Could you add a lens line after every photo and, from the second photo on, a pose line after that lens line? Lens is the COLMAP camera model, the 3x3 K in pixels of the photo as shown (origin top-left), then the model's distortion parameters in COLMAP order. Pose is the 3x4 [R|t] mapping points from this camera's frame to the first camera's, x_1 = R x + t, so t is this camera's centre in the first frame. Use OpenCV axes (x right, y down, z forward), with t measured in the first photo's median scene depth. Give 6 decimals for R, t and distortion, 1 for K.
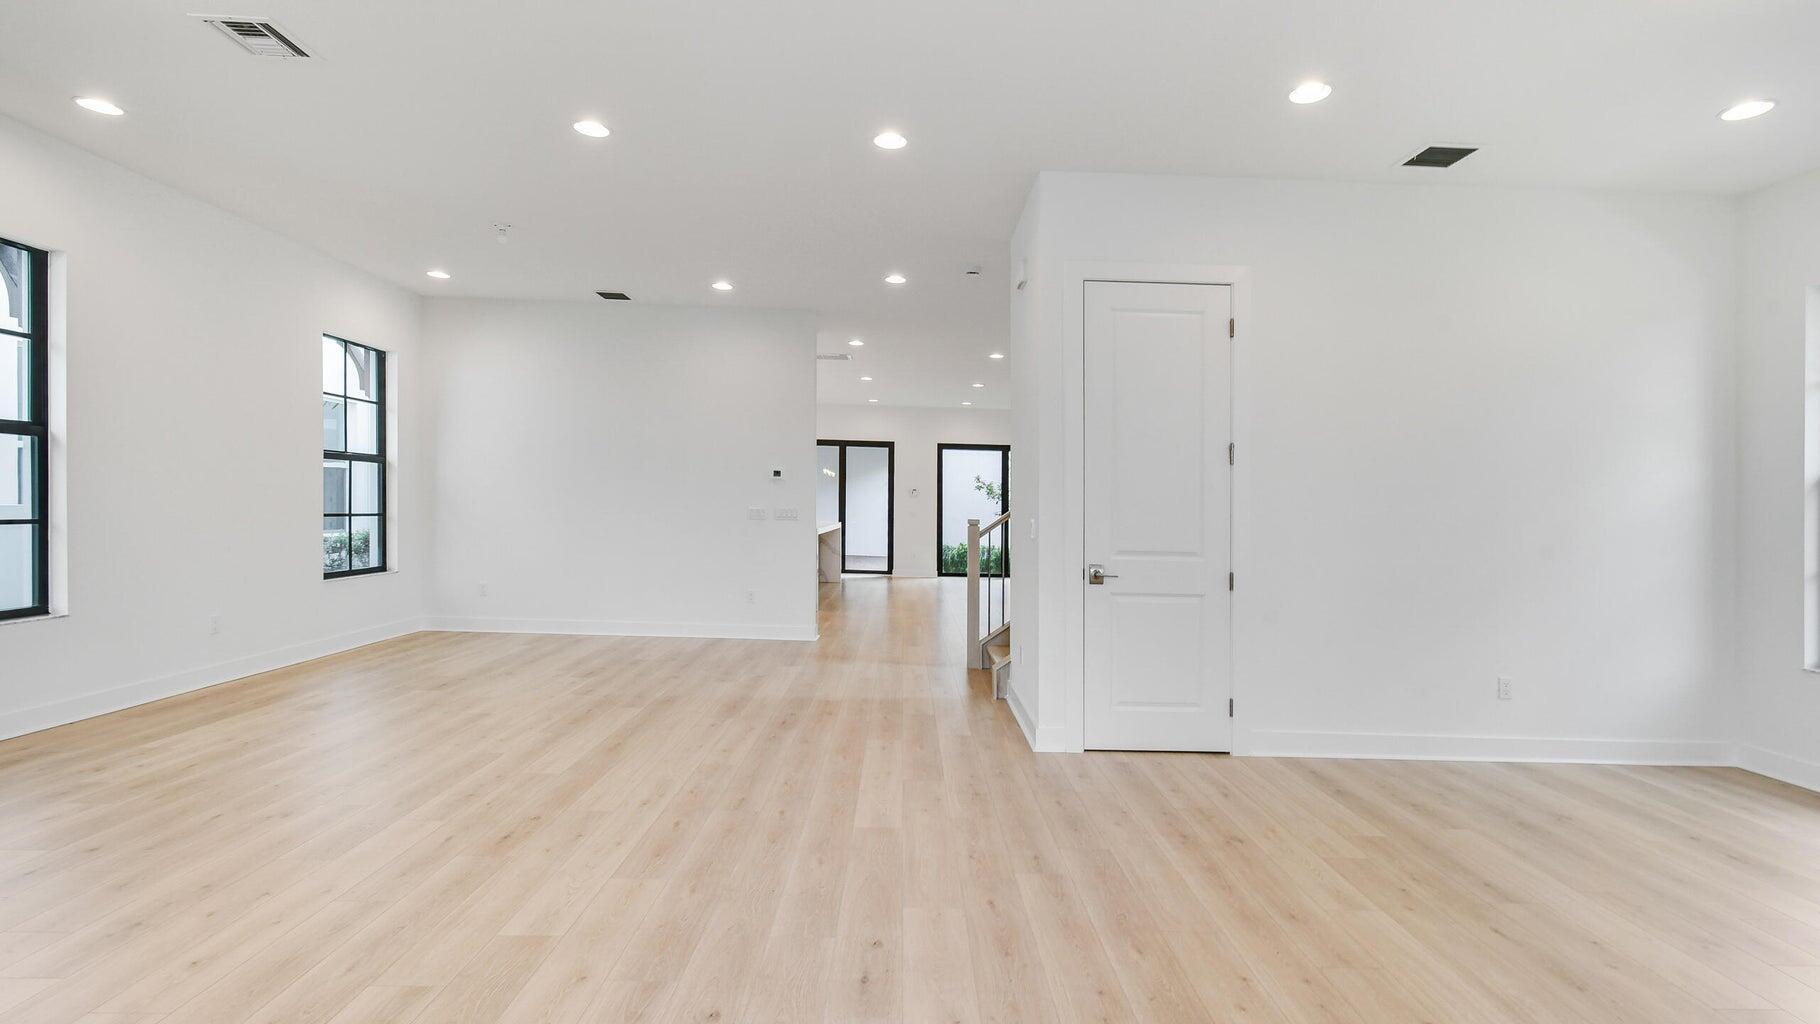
lens RADIAL K [[832.8, 0, 920.5], [0, 832.8, 511.6], [0, 0, 1]] dist [0.004880, -0.000983]
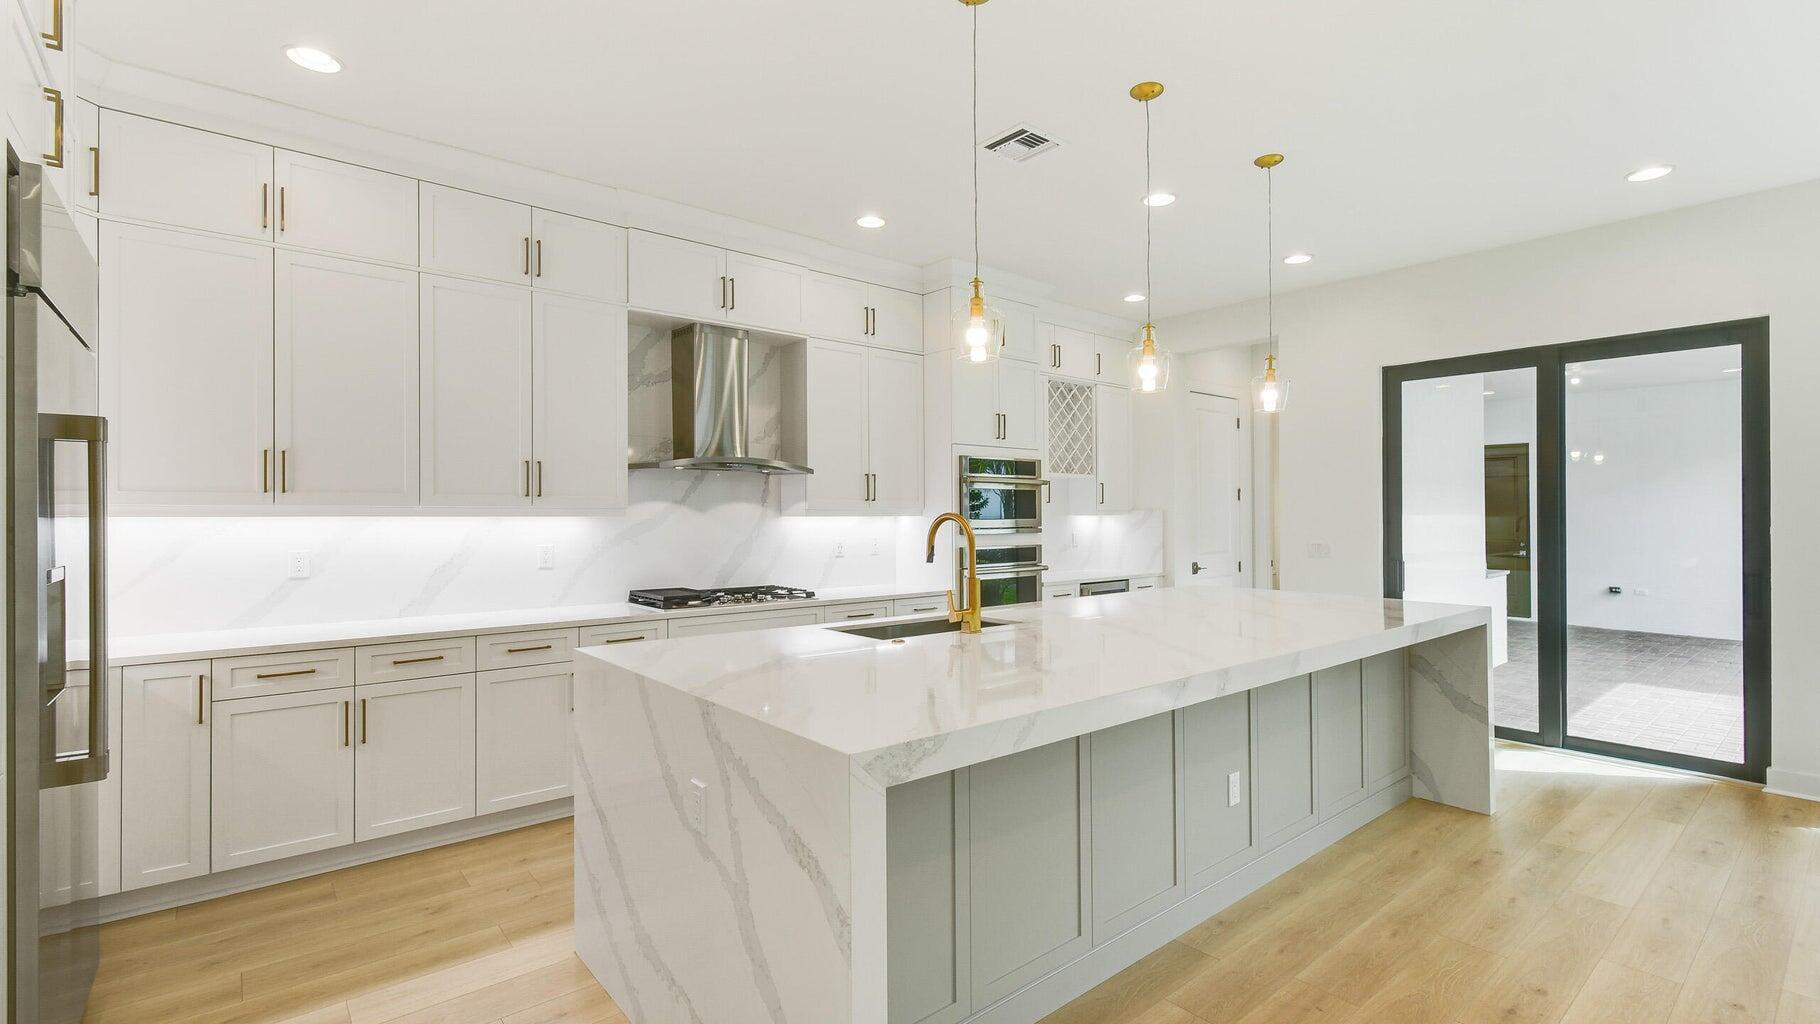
lens RADIAL K [[812.4, 0, 910.0], [0, 812.4, 512.0], [0, 0, 1]] dist [-0.000764, -0.000251]
pose [[0.624635, -0.028108, -0.780411, 0.002236], [0.013636, 0.999592, -0.025088, -0.048638], [0.780798, 0.005029, 0.624763, 2.038654]]
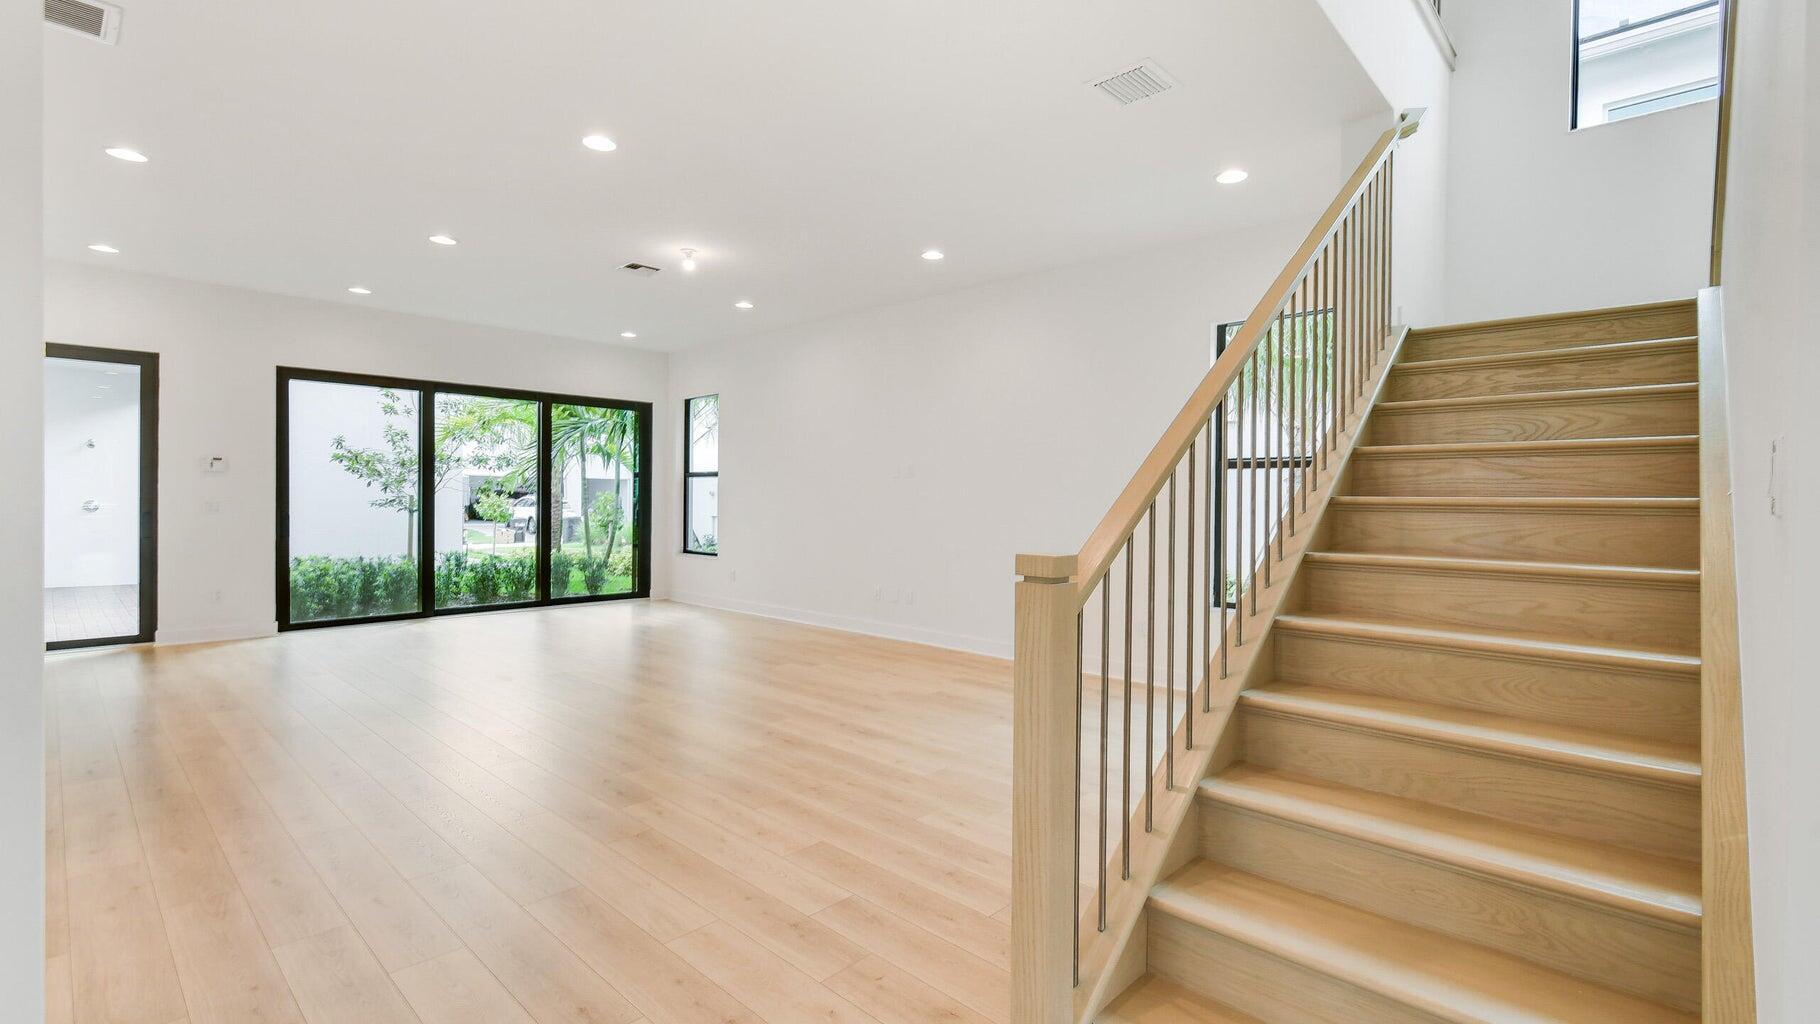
lens RADIAL K [[795.1, 0, 908.3], [0, 795.1, 497.0], [0, 0, 1]] dist [-0.000882, -0.000046]
pose [[0.695262, -0.017506, 0.718544, -0.200675], [0.011263, 0.999846, 0.013462, -0.020075], [-0.718669, -0.001267, 0.695352, 1.359054]]
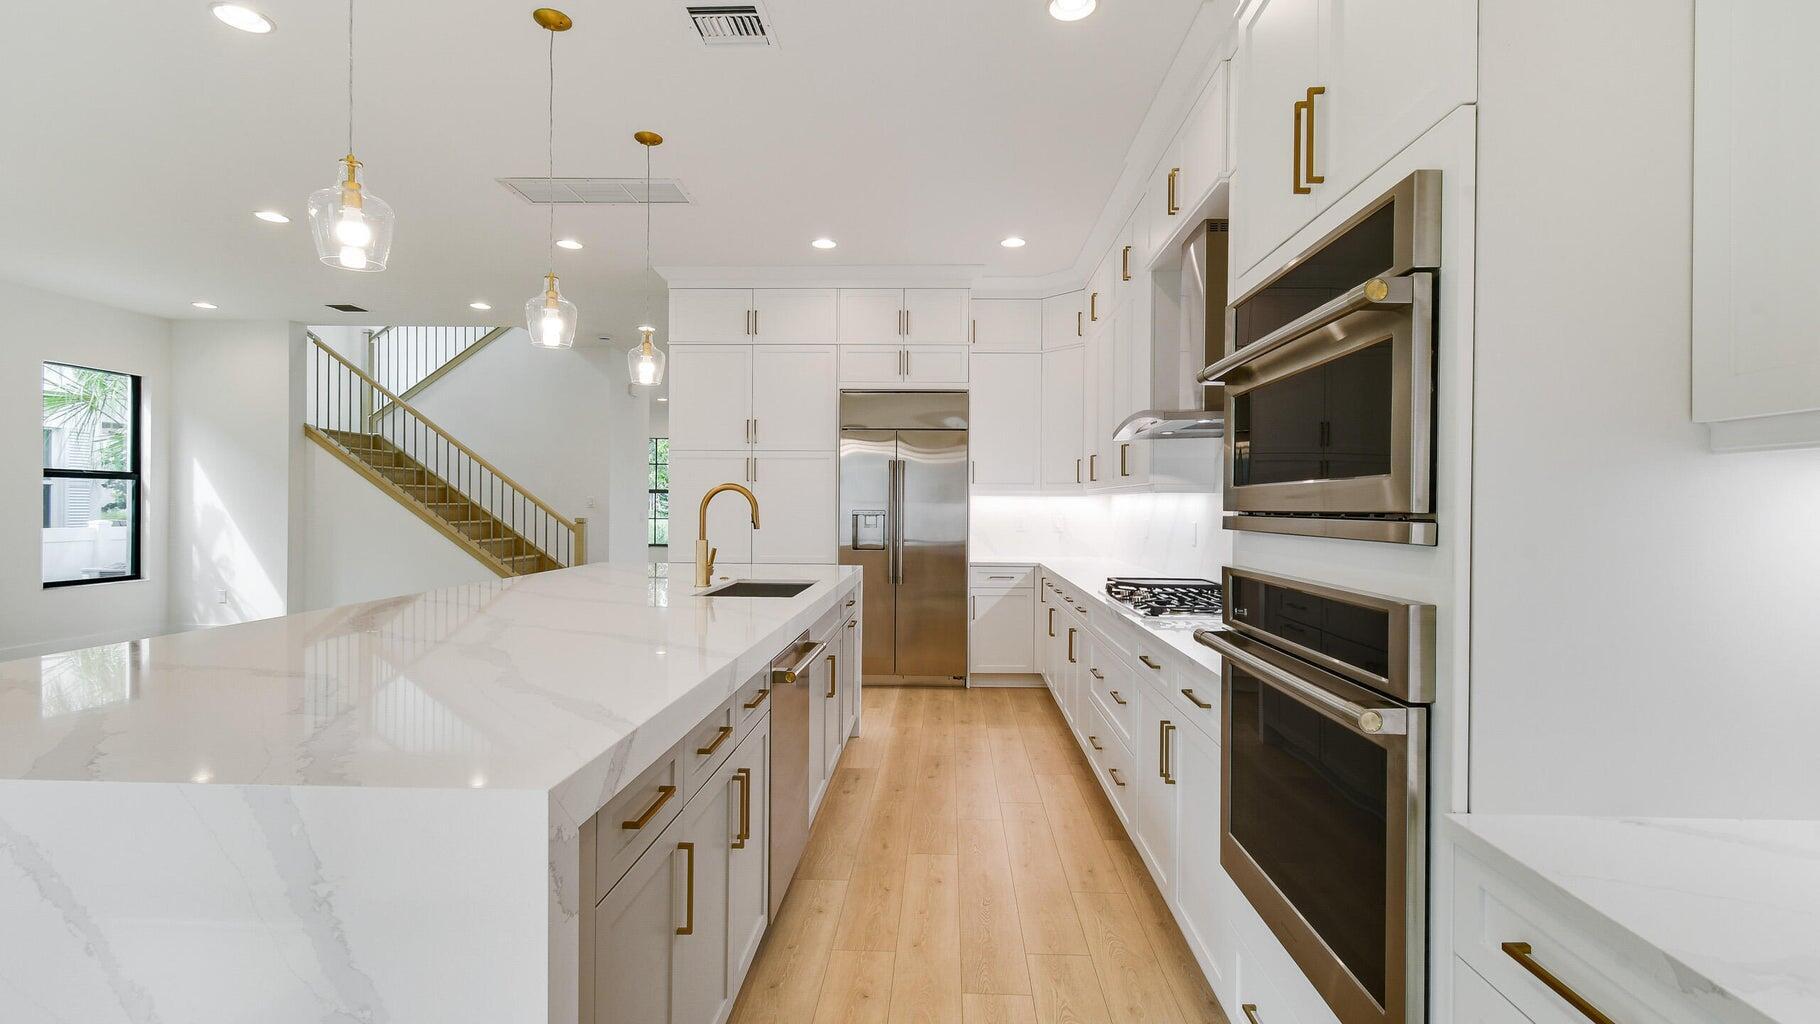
lens RADIAL K [[832.8, 0, 920.5], [0, 832.8, 511.6], [0, 0, 1]] dist [0.004880, -0.000983]
pose [[-0.997271, -0.032915, 0.066089, -0.722888], [-0.032113, 0.999398, 0.013164, -0.053671], [-0.066482, 0.011006, -0.997727, 3.241907]]
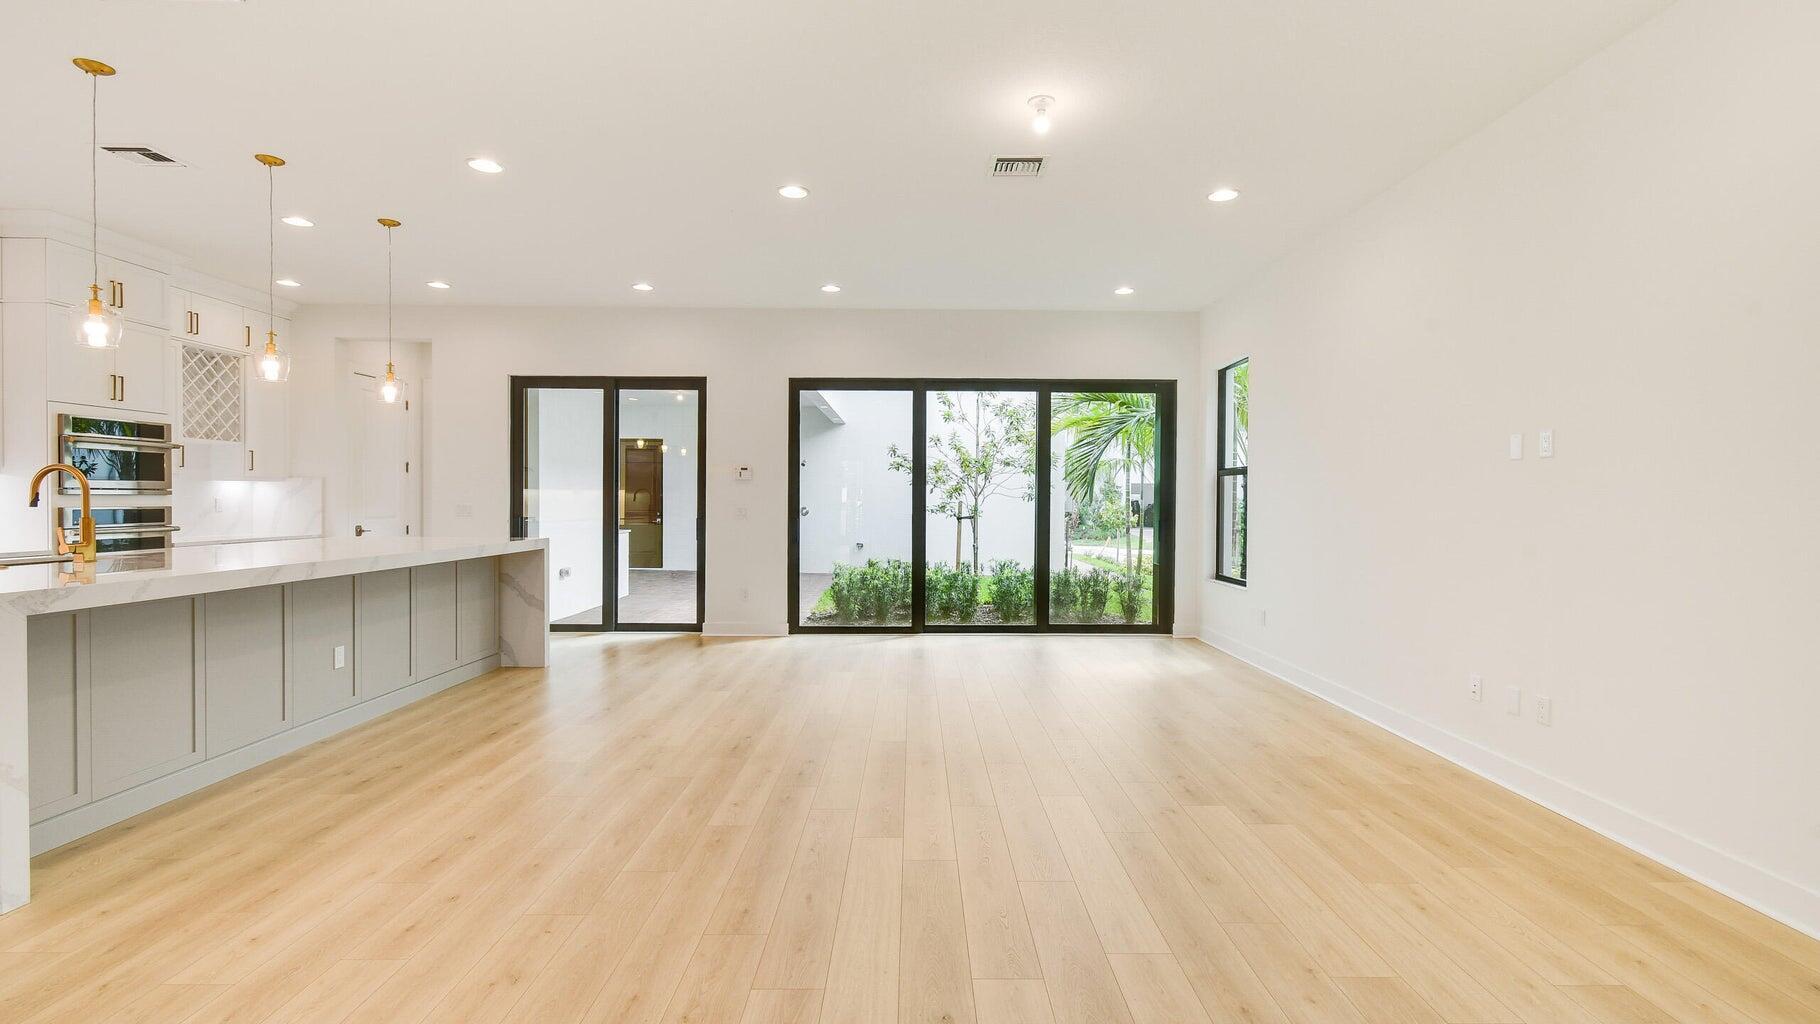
lens RADIAL K [[807.0, 0, 923.3], [0, 807.0, 502.3], [0, 0, 1]] dist [0.000112, -0.000650]
pose [[0.999805, -0.019285, 0.004320, 0.341350], [0.019283, 0.999814, 0.000416, -0.010867], [-0.004327, -0.000332, 0.999991, 1.689881]]
